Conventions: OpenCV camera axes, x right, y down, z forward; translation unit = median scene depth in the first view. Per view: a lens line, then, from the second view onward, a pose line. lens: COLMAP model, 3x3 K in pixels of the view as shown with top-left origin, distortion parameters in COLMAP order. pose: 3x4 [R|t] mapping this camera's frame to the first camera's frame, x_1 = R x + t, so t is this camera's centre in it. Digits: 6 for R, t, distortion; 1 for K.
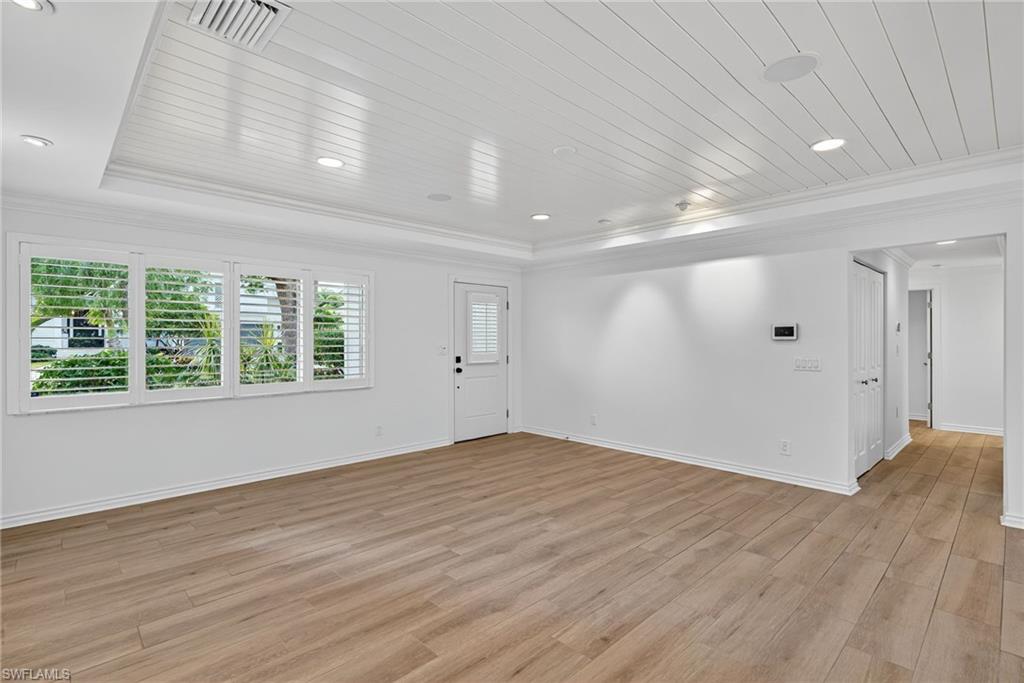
lens RADIAL K [[481.6, 0, 509.5], [0, 481.6, 339.6], [0, 0, 1]] dist [0.002294, 0.000232]
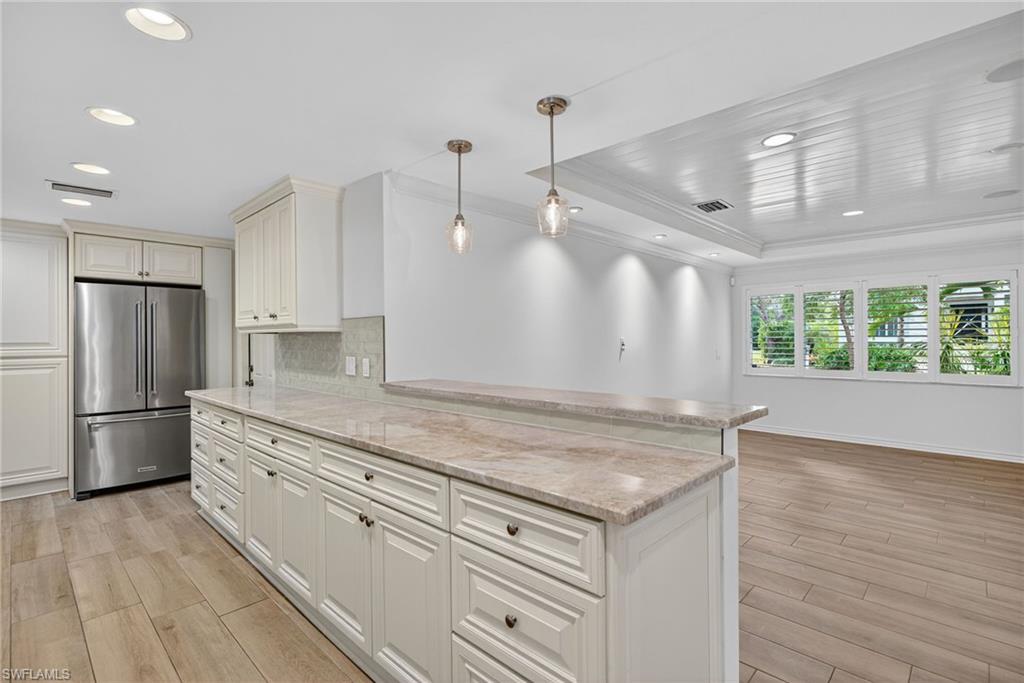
lens RADIAL K [[481.6, 0, 509.5], [0, 481.6, 339.6], [0, 0, 1]] dist [0.002294, 0.000232]
pose [[0.037519, 0.000164, -0.999296, 0.853571], [0.007309, 0.999973, 0.000438, -0.001928], [0.999269, -0.007320, 0.037516, -0.060387]]
